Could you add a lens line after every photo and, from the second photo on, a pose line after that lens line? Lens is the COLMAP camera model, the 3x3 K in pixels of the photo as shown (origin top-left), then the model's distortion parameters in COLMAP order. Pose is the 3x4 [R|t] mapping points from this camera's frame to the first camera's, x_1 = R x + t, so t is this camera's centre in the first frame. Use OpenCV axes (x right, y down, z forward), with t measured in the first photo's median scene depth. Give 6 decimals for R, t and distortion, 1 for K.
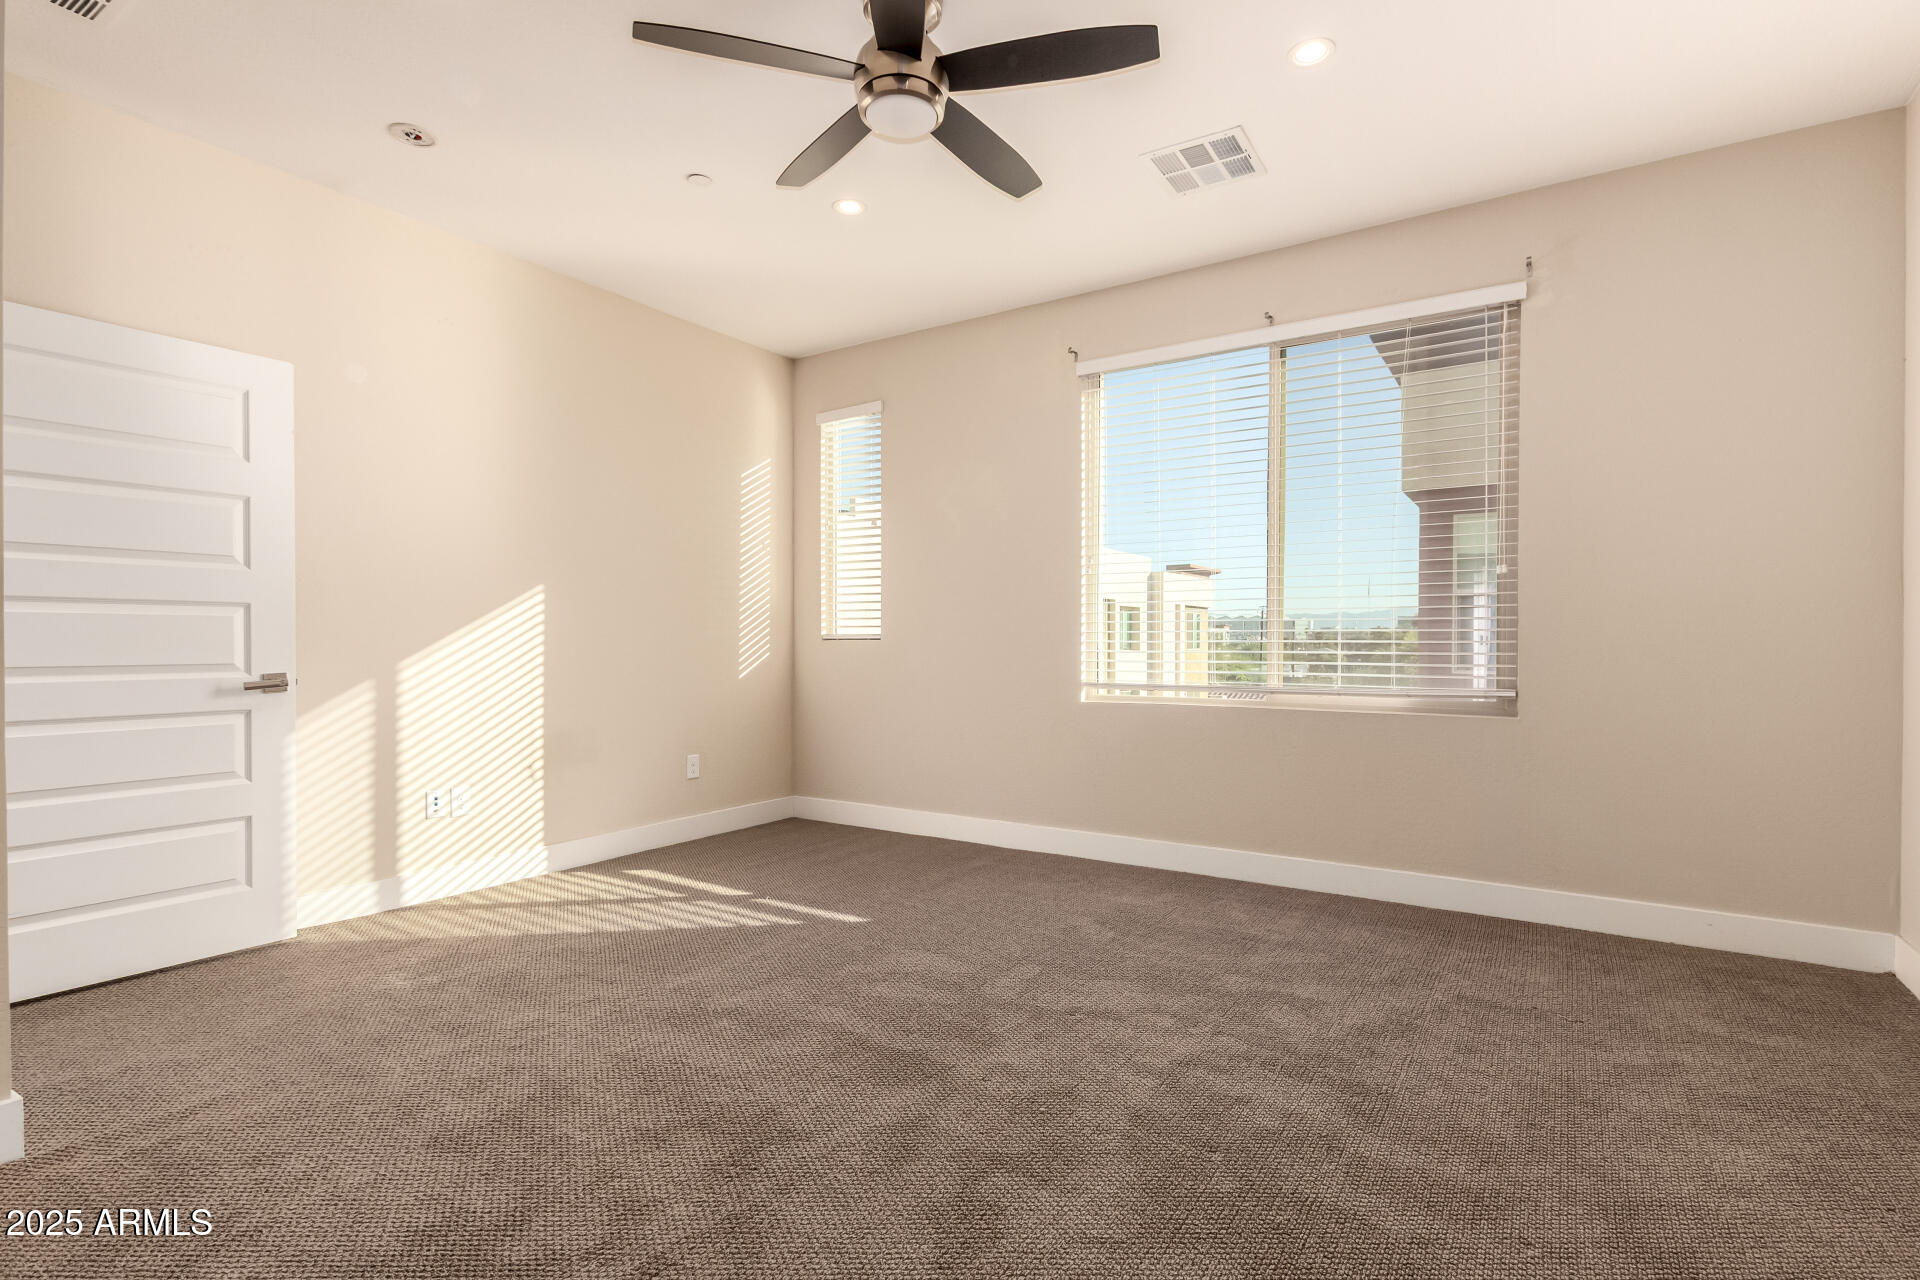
lens RADIAL K [[919.0, 0, 962.4], [0, 919.0, 635.3], [0, 0, 1]] dist [0.010463, -0.004625]
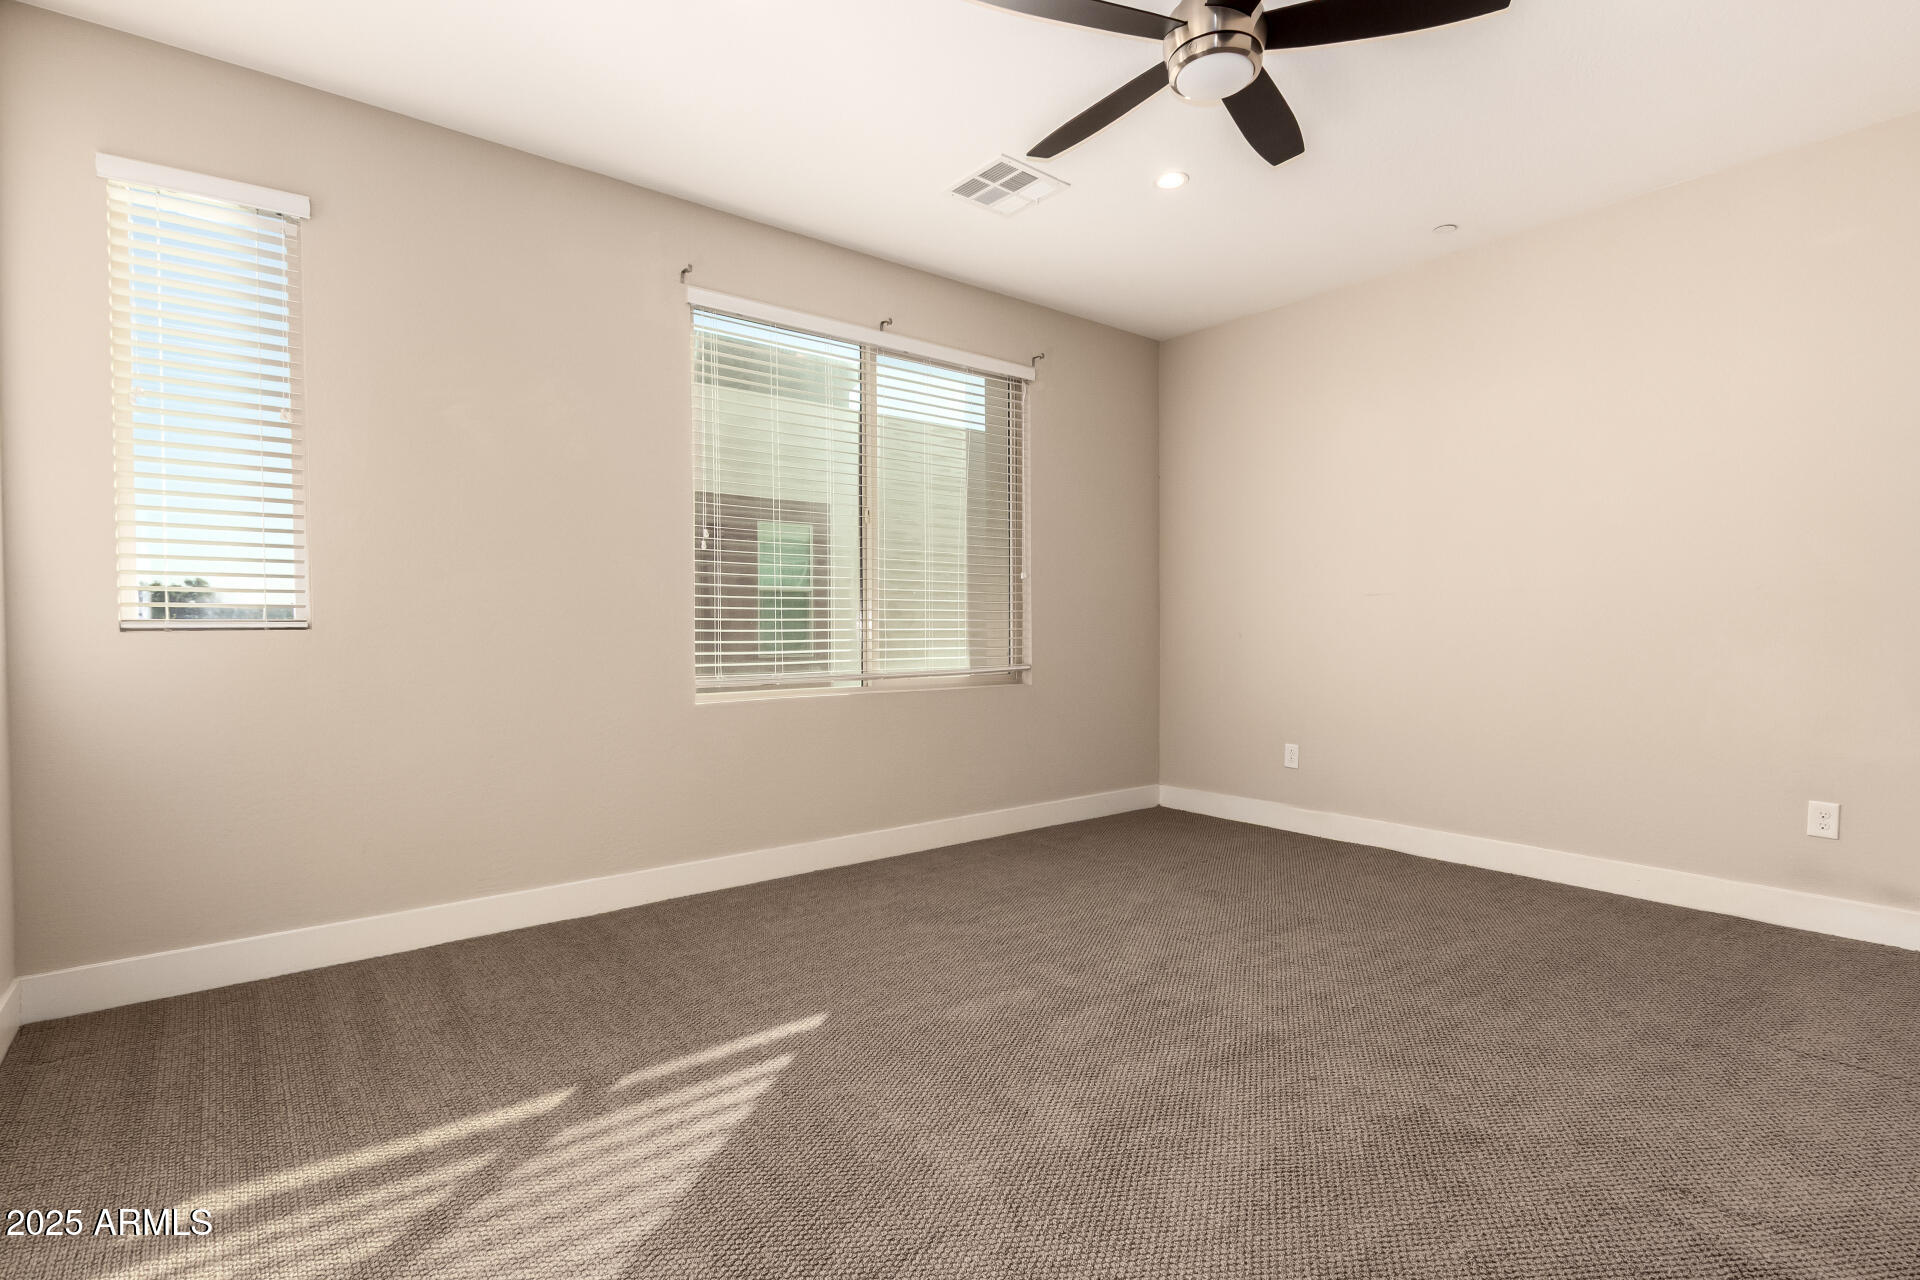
lens RADIAL K [[919.0, 0, 962.6], [0, 919.0, 641.8], [0, 0, 1]] dist [0.010463, -0.004625]
pose [[0.314615, -0.011562, 0.949149, -0.719856], [0.000390, 0.999927, 0.012051, 0.009158], [-0.949219, -0.003421, 0.314597, 0.648266]]
